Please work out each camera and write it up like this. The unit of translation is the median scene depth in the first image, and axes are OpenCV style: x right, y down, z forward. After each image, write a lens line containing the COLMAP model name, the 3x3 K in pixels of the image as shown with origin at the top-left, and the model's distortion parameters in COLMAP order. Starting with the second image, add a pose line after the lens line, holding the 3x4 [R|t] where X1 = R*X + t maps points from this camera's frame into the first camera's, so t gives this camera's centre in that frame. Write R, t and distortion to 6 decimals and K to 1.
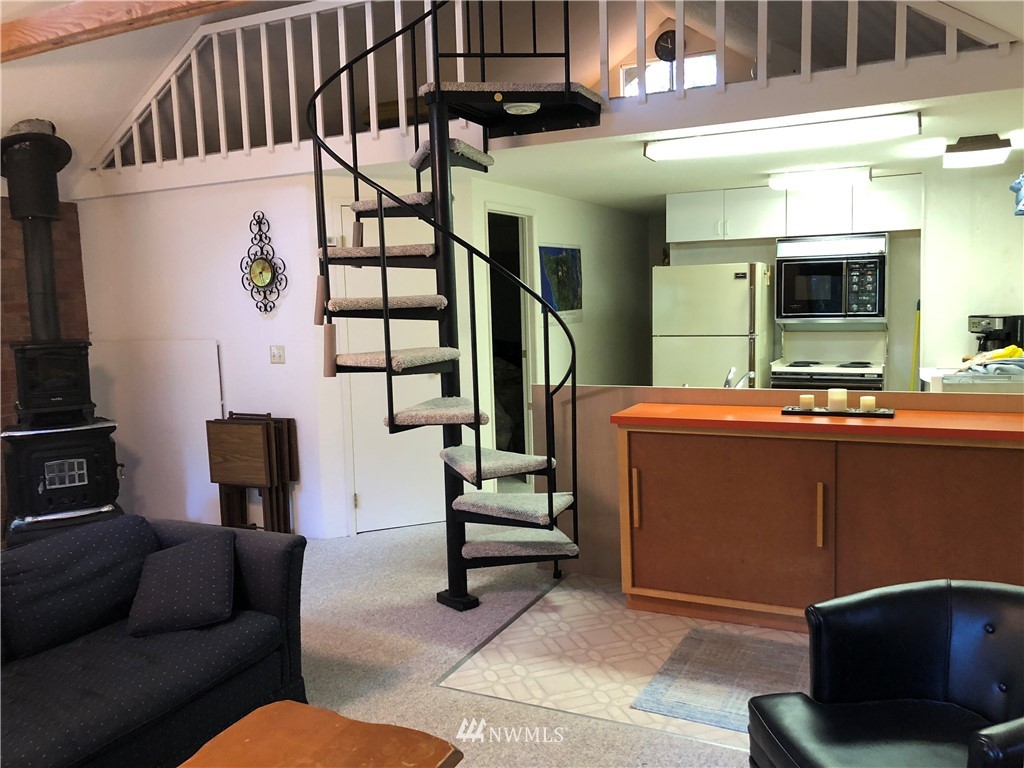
lens RADIAL K [[828.2, 0, 510.2], [0, 828.2, 374.2], [0, 0, 1]] dist [0.037437, -0.035435]
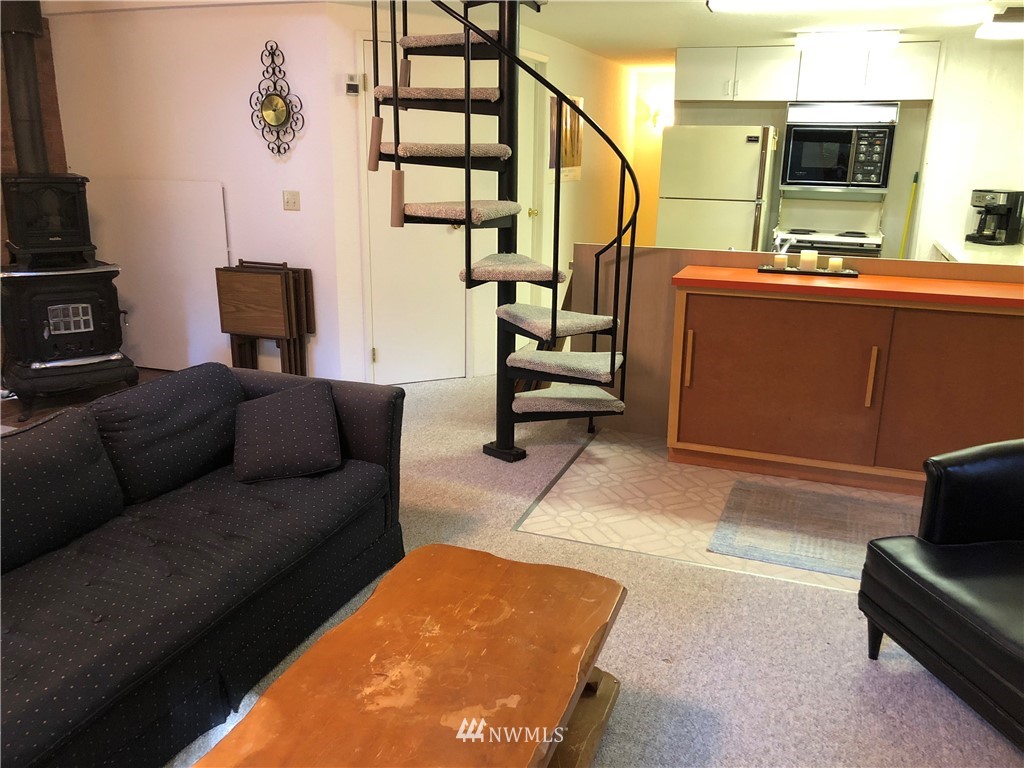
lens RADIAL K [[828.2, 0, 512.5], [0, 828.2, 374.0], [0, 0, 1]] dist [0.037437, -0.035435]
pose [[0.994184, 0.019908, 0.105838, -0.168295], [-0.037341, 0.985521, 0.165388, 0.006433], [-0.101013, -0.168378, 0.980533, 0.009806]]
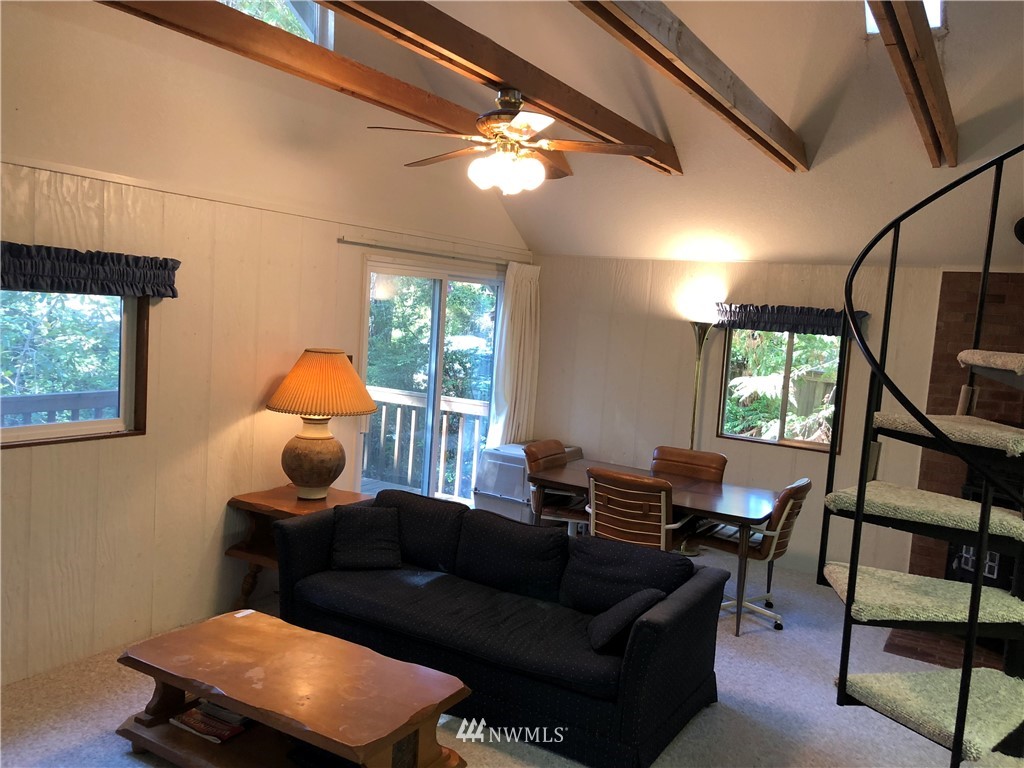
lens RADIAL K [[828.2, 0, 518.5], [0, 828.2, 381.3], [0, 0, 1]] dist [0.037437, -0.035435]
pose [[-0.079903, 0.120063, -0.989546, 0.569296], [-0.159284, 0.978426, 0.131575, -0.156992], [0.983994, 0.168132, -0.059055, 0.634172]]
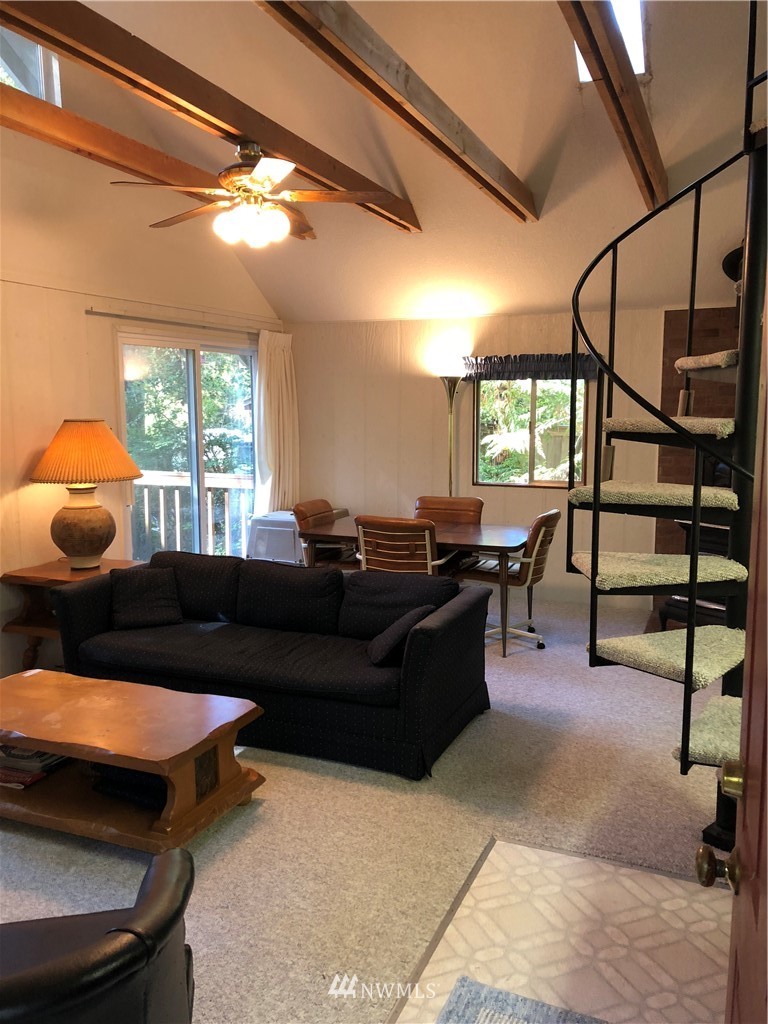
lens RADIAL K [[828.2, 0, 378.9], [0, 828.2, 509.8], [0, 0, 1]] dist [0.037437, -0.035435]
pose [[0.051371, 0.163415, -0.985219, 0.627878], [-0.094158, 0.982920, 0.158124, -0.102777], [0.994231, 0.084644, 0.065880, 0.636038]]
